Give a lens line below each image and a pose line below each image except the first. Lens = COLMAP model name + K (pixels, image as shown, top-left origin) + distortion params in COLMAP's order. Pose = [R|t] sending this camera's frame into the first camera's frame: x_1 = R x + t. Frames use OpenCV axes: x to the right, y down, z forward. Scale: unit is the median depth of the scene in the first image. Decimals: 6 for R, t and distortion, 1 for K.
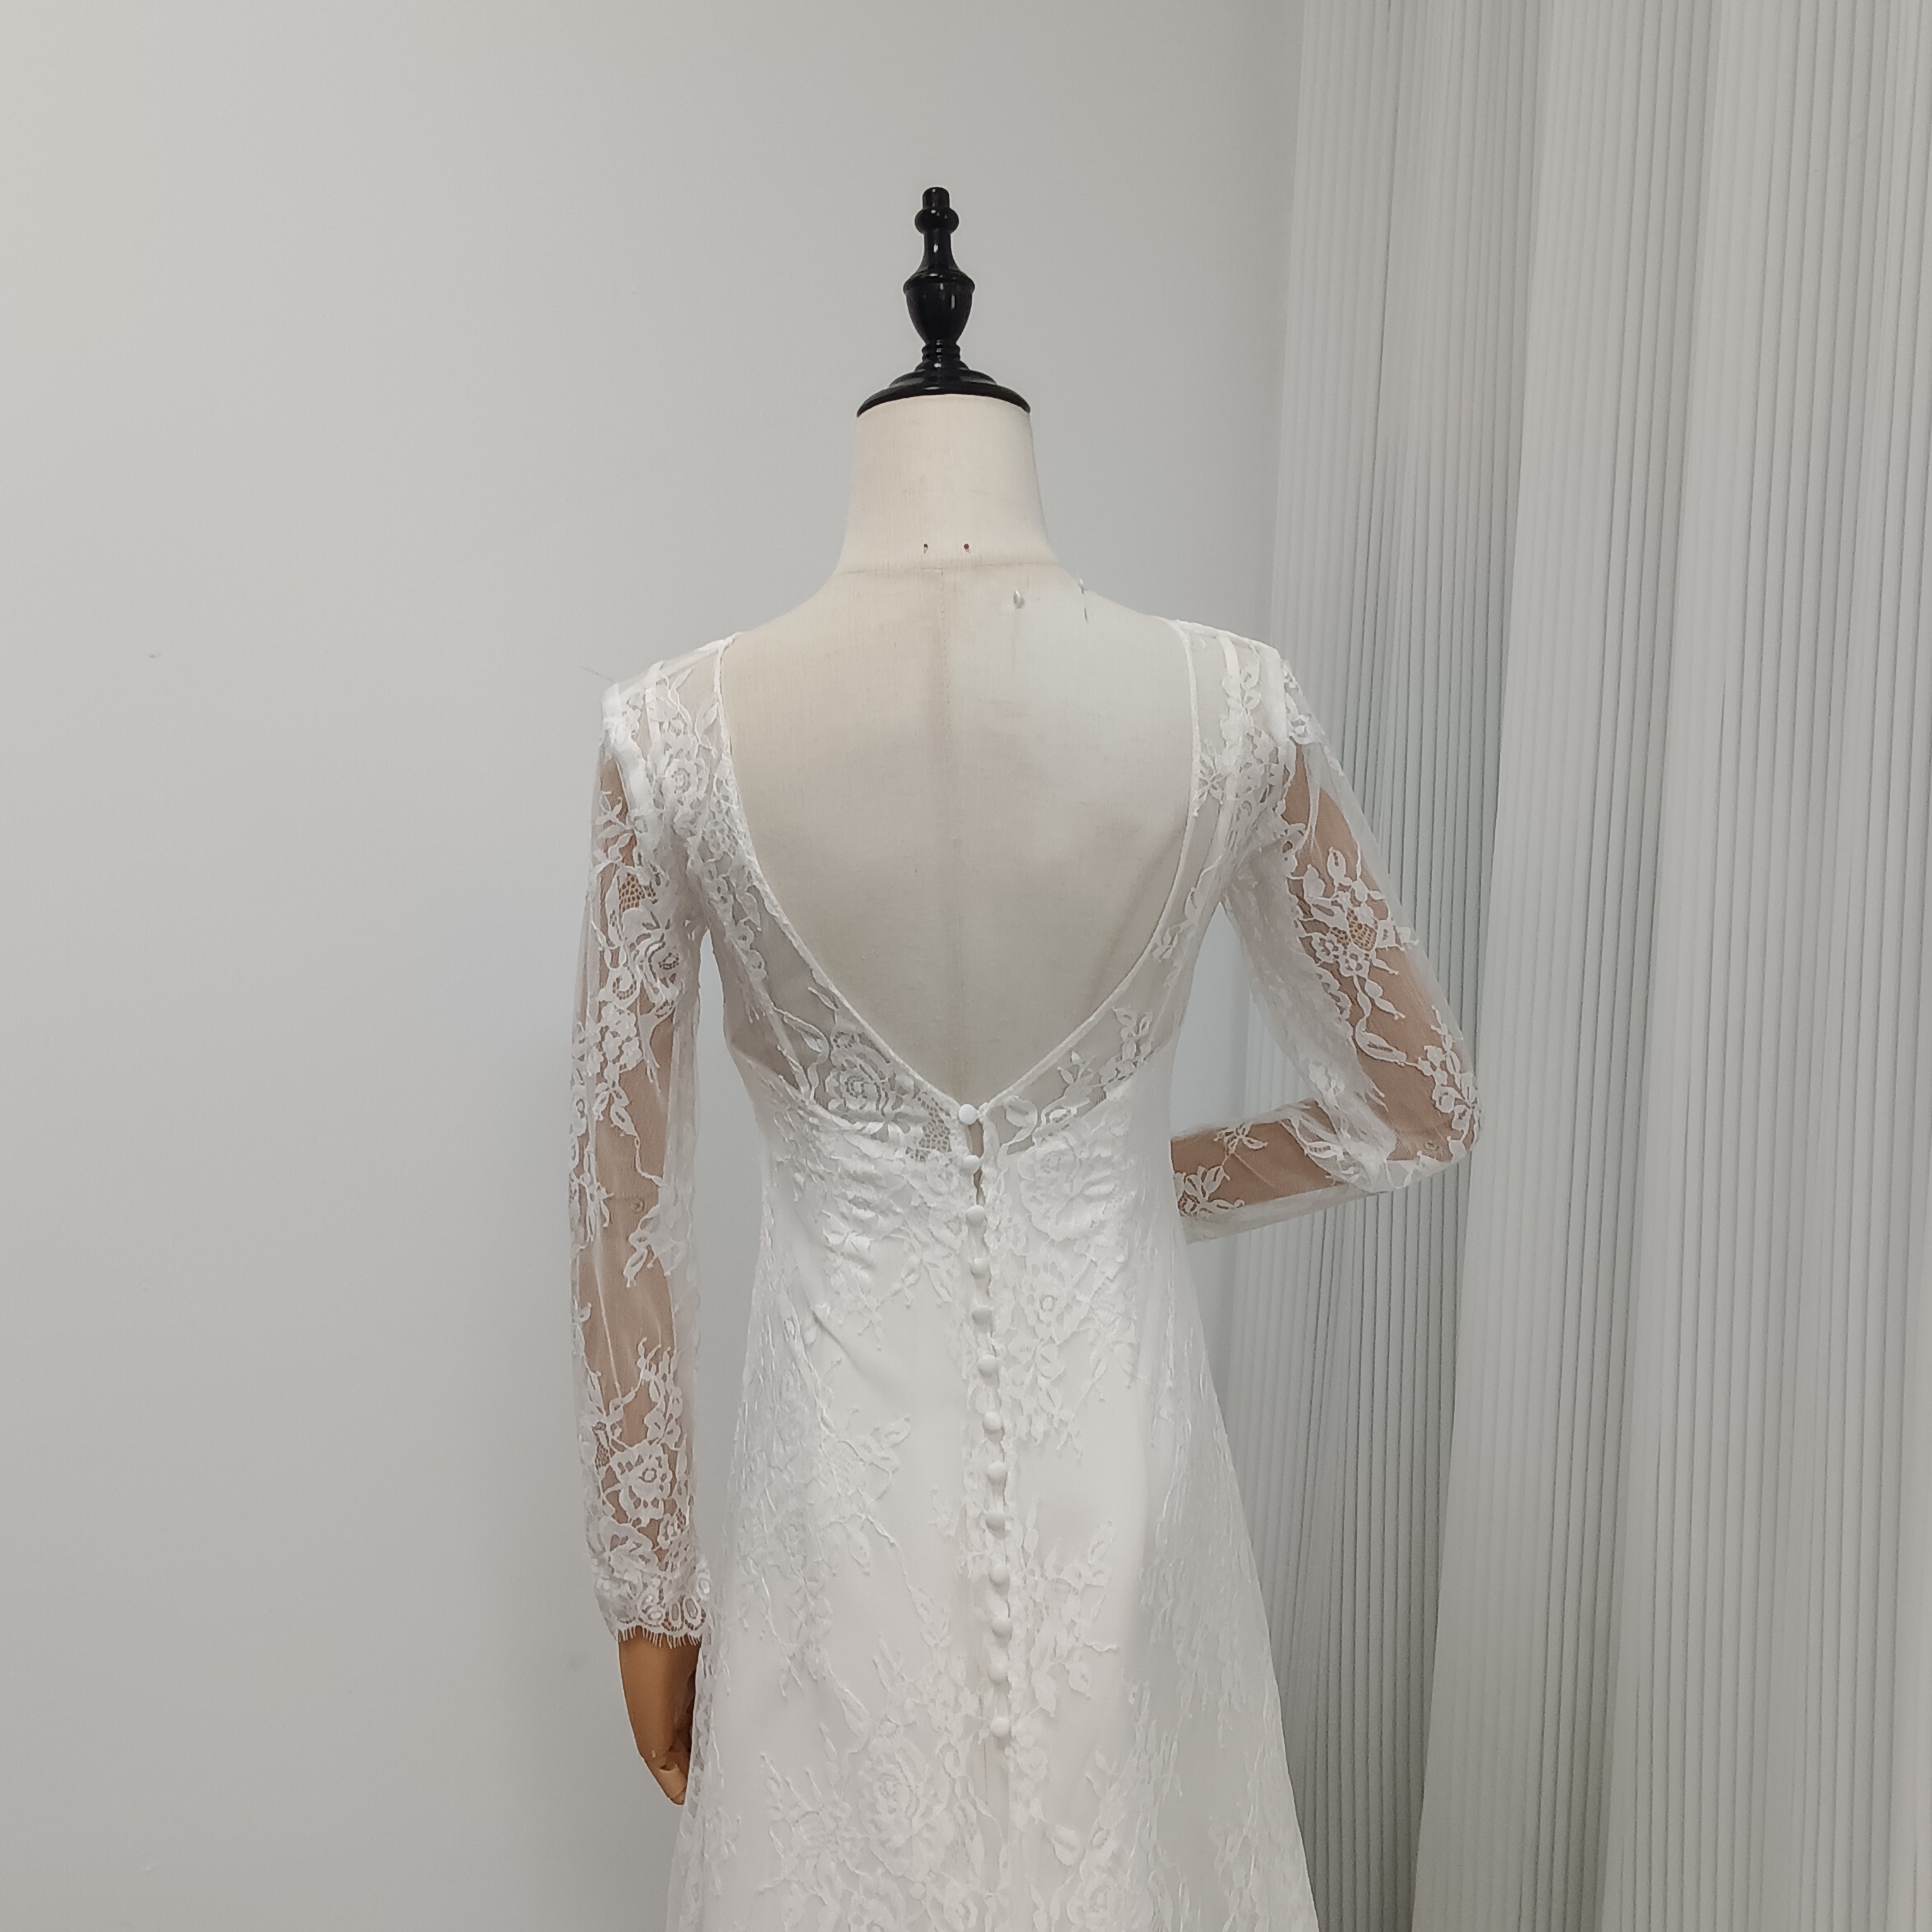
lens RADIAL K [[2796.3, 0, 973.0], [0, 2796.3, 970.4], [0, 0, 1]] dist [0.092886, 0.000000]
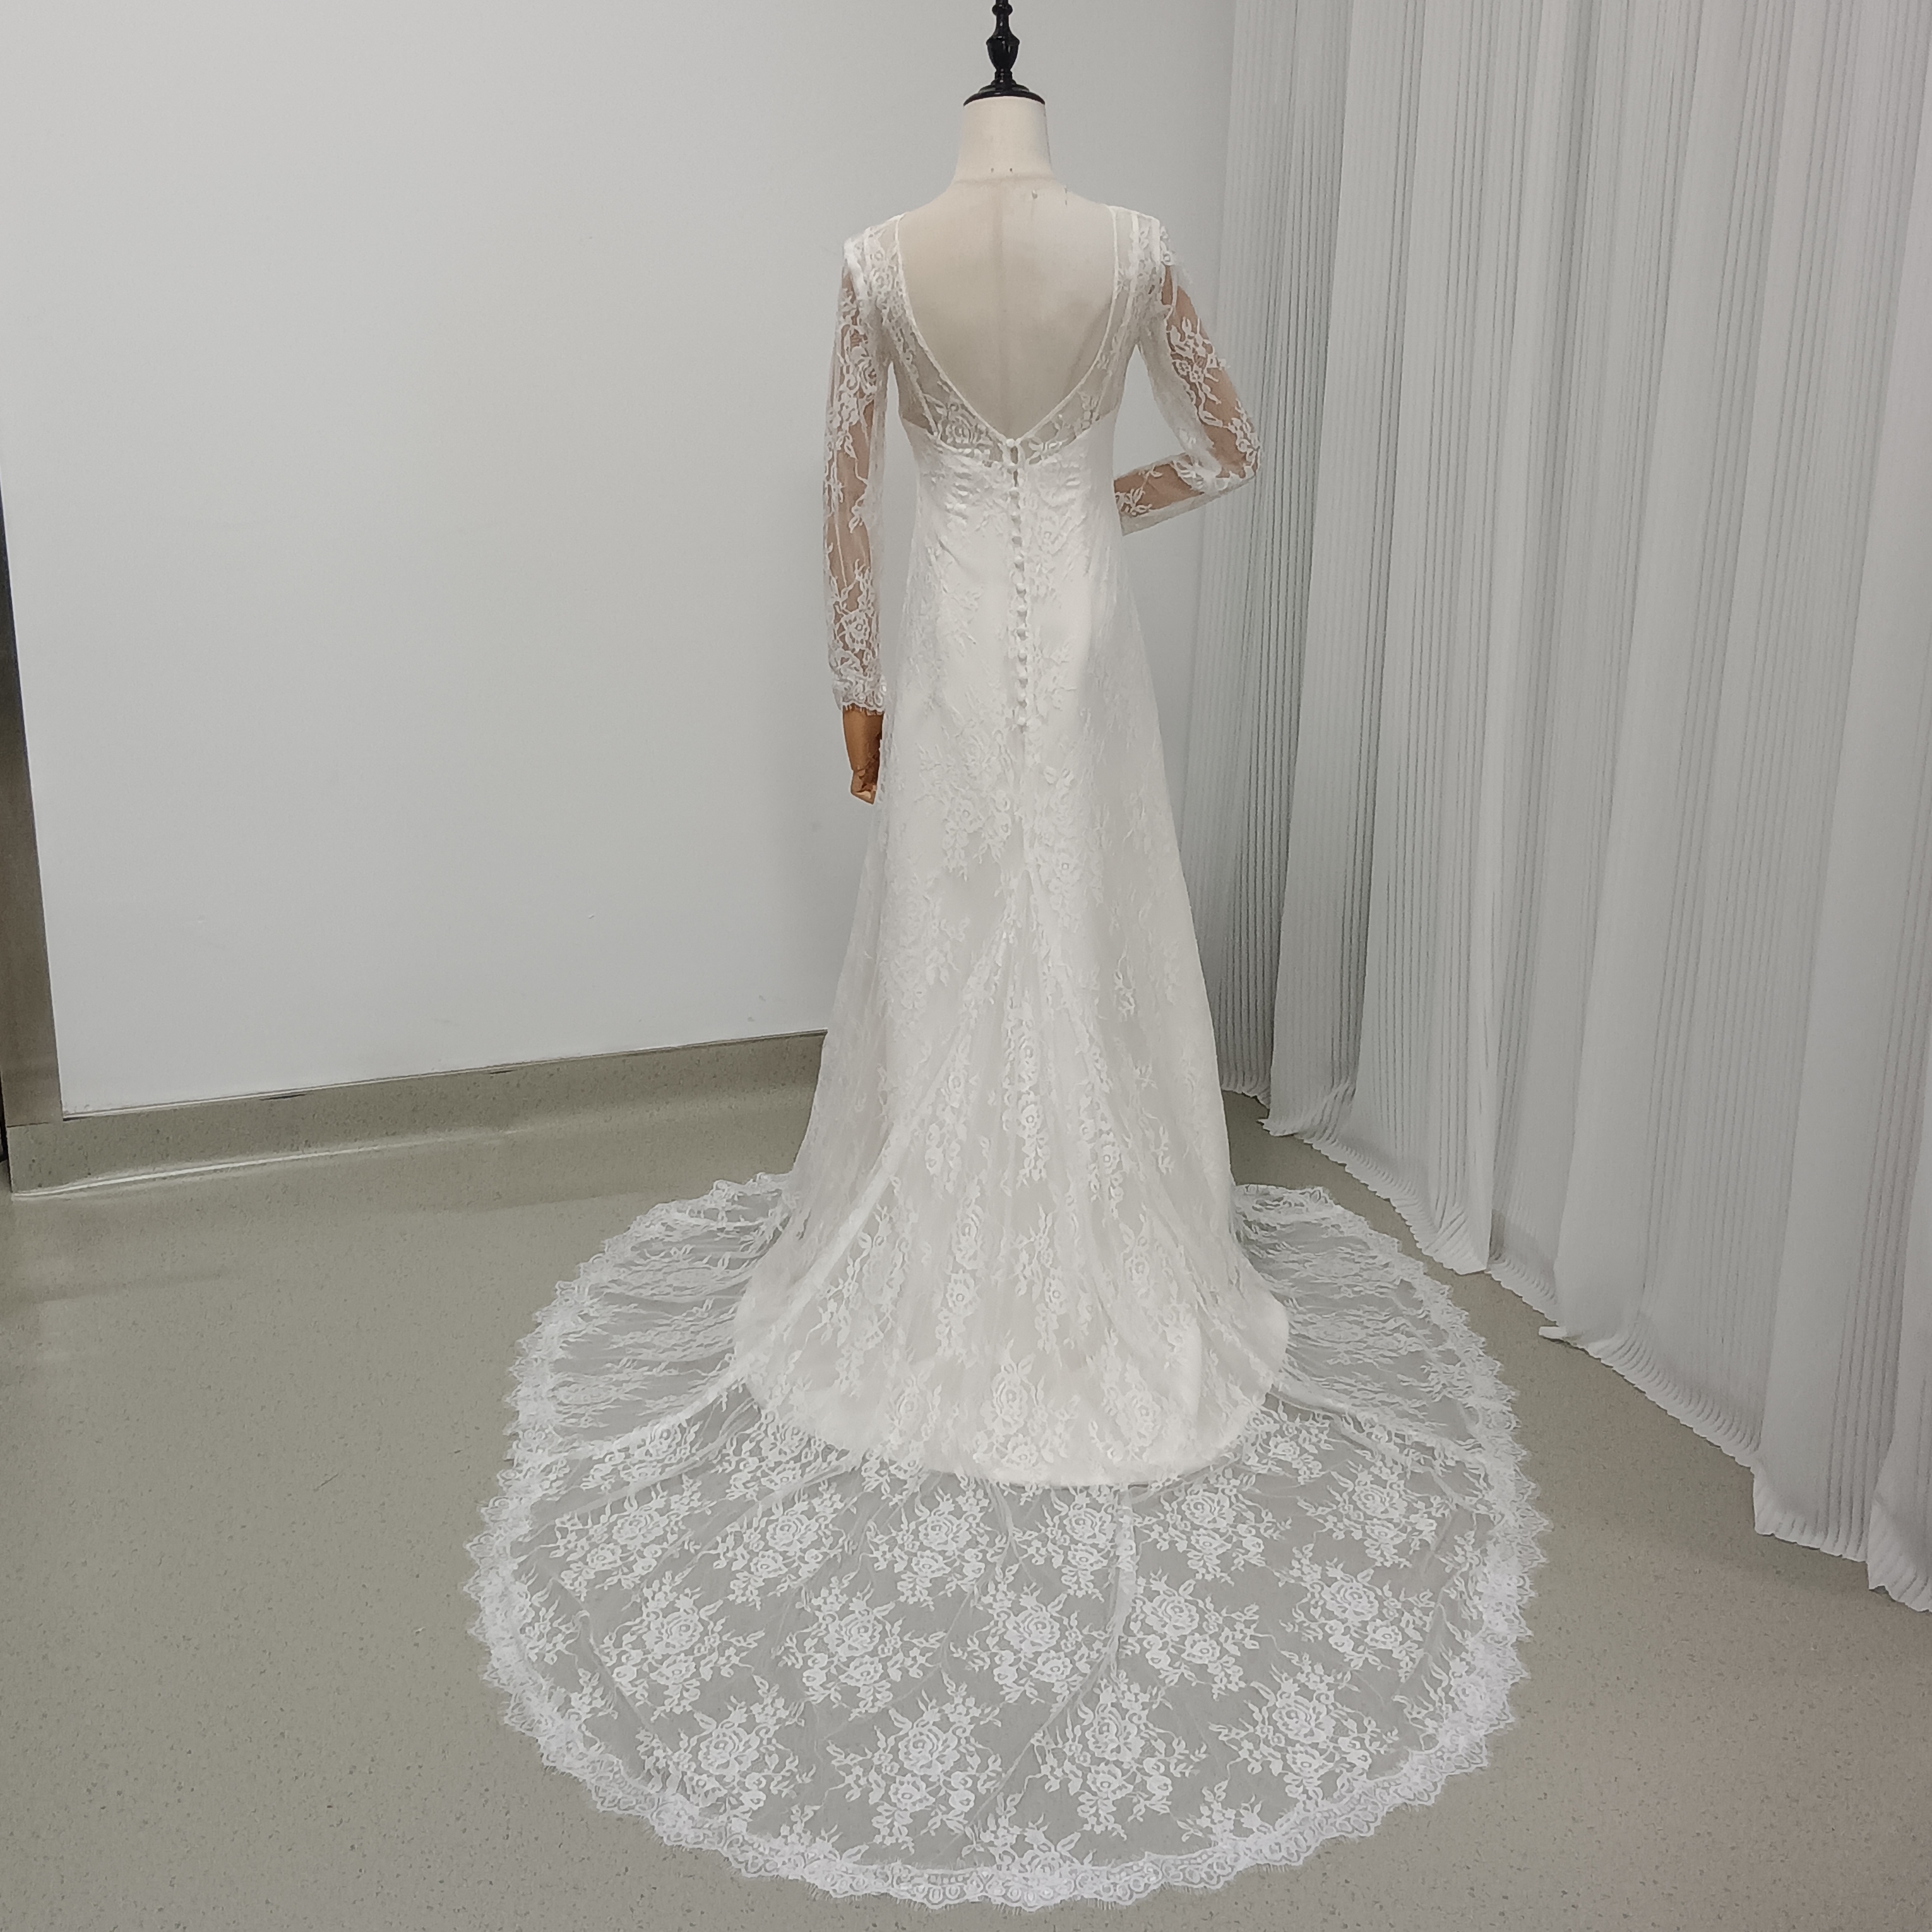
lens RADIAL K [[2796.3, 0, 926.2], [0, 2796.3, 955.8], [0, 0, 1]] dist [0.092886, 0.000000]
pose [[0.998384, 0.015067, -0.054792, 0.056755], [-0.008035, 0.991953, 0.126352, 0.168773], [0.056255, -0.125708, 0.990471, -1.183680]]
